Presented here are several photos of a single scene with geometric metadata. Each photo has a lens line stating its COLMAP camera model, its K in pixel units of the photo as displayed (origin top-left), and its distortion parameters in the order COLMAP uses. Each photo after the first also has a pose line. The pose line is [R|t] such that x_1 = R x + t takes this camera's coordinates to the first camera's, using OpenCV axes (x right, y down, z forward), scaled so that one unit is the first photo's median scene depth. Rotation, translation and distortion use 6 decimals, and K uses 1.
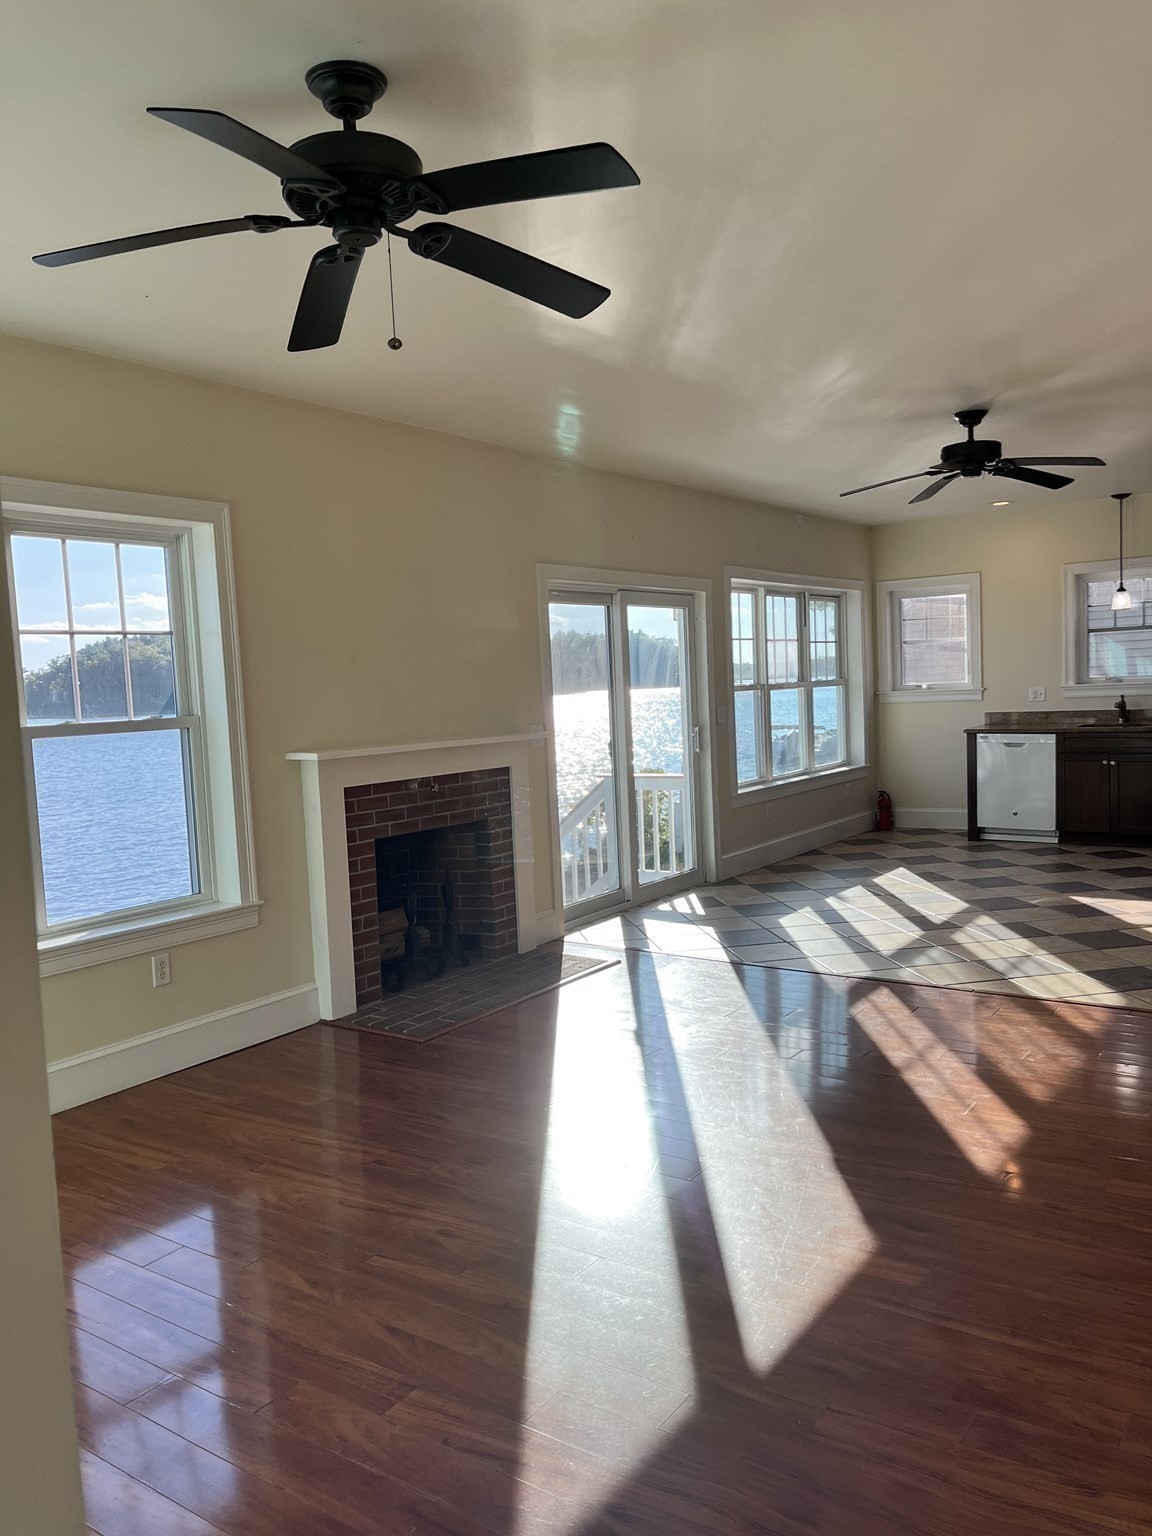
lens RADIAL K [[1162.7, 0, 576.4], [0, 1162.7, 774.4], [0, 0, 1]] dist [0.061191, -0.076831]
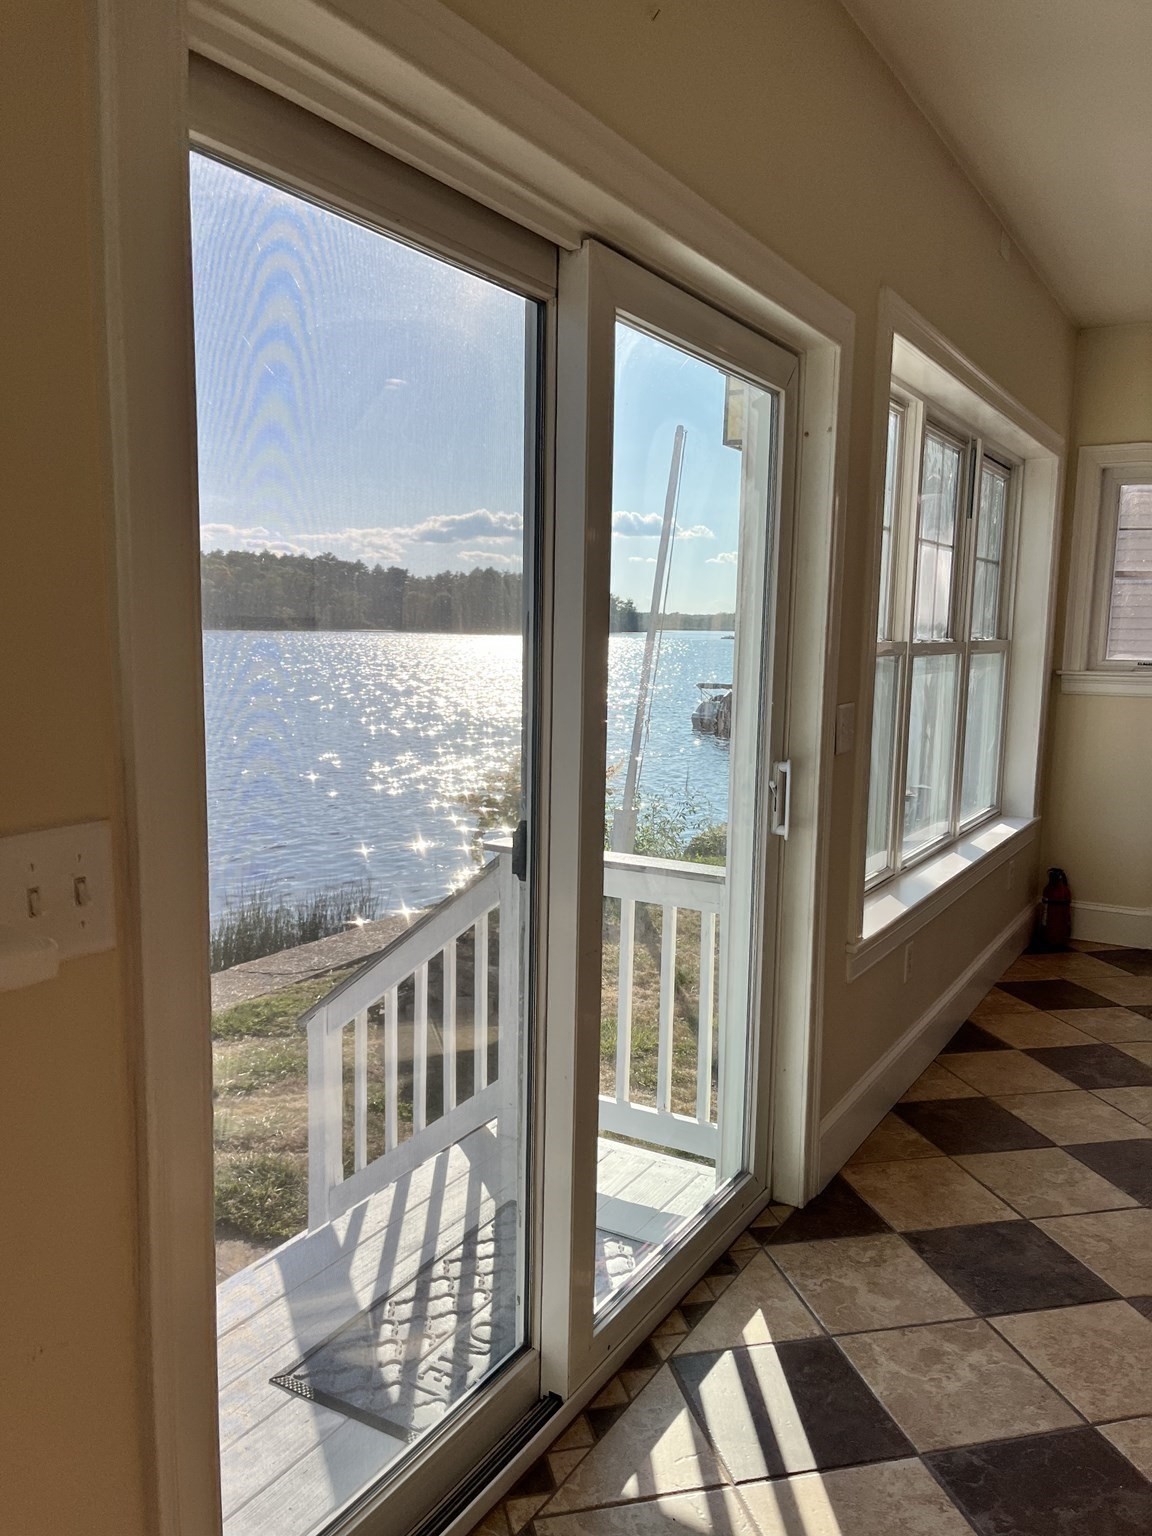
lens RADIAL K [[1165.4, 0, 566.1], [0, 1165.4, 777.4], [0, 0, 1]] dist [0.050124, -0.050427]
pose [[0.995817, 0.056914, 0.071477, 0.020778], [-0.060577, 0.996902, 0.050174, -0.055975], [-0.068400, -0.054294, 0.996179, 0.768515]]
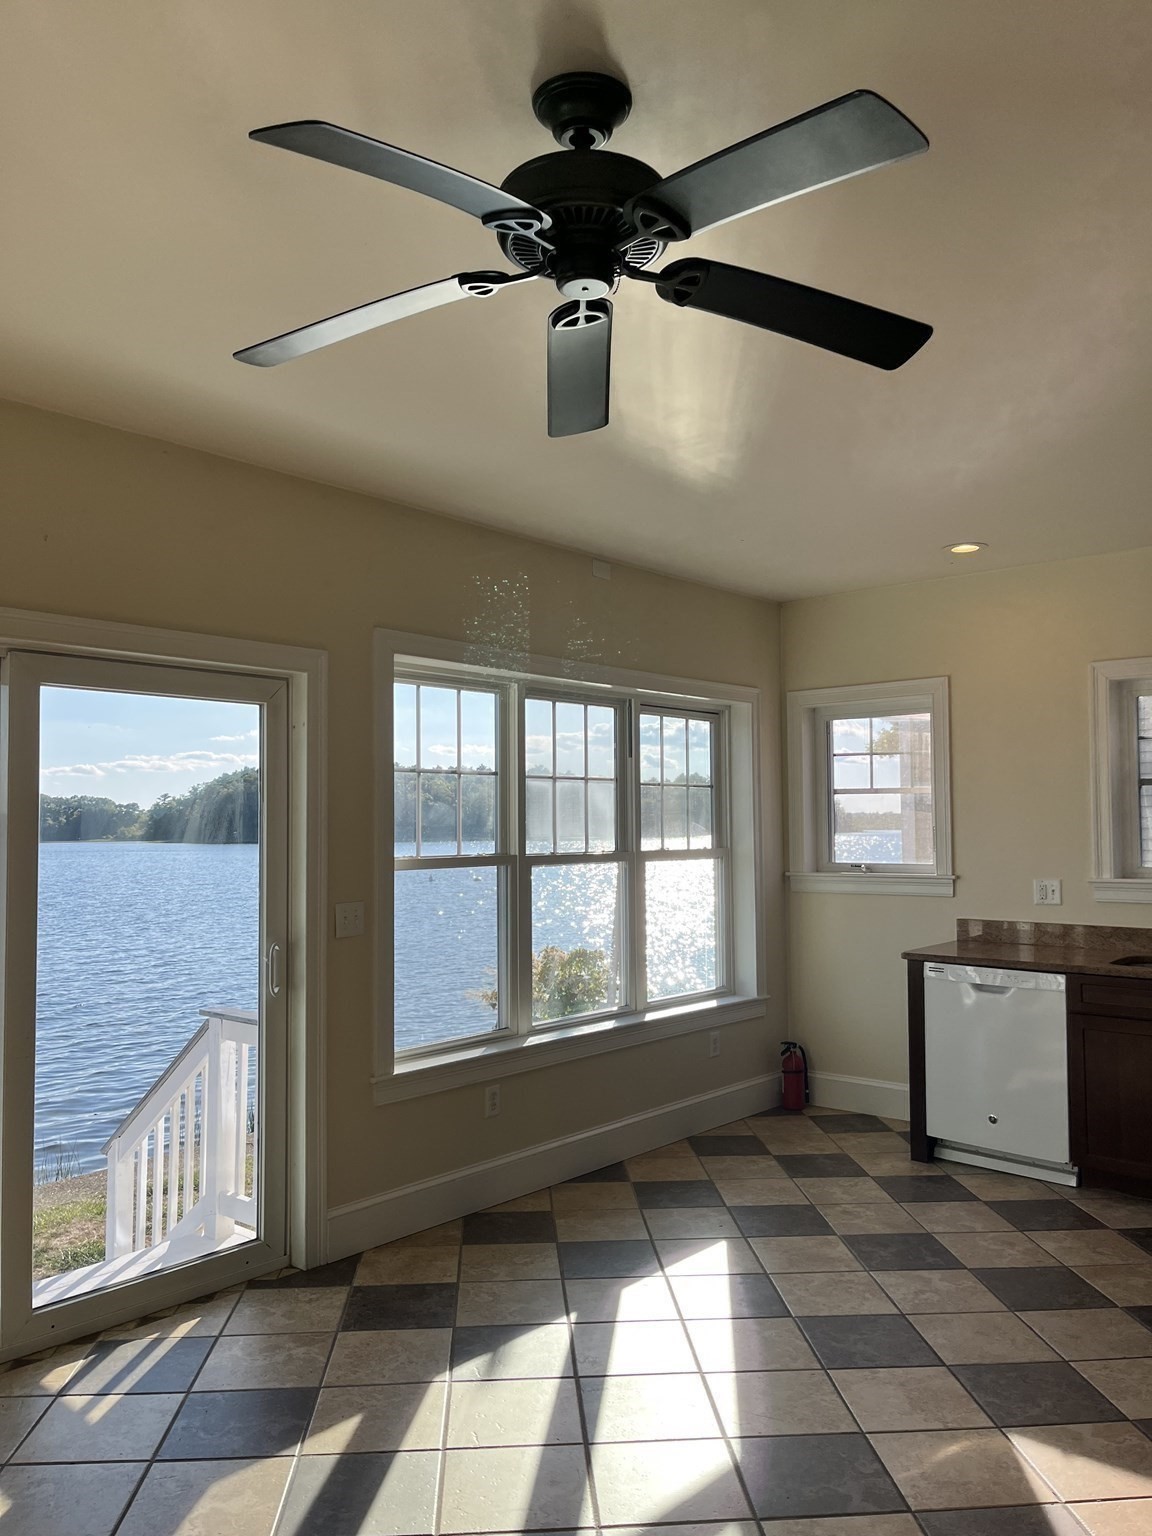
lens RADIAL K [[1162.7, 0, 576.4], [0, 1162.7, 774.4], [0, 0, 1]] dist [0.061191, -0.076831]
pose [[0.993743, 0.031816, -0.107062, 0.320189], [-0.044523, 0.991958, -0.118477, -0.066910], [0.102432, 0.122503, 0.987168, 0.588681]]
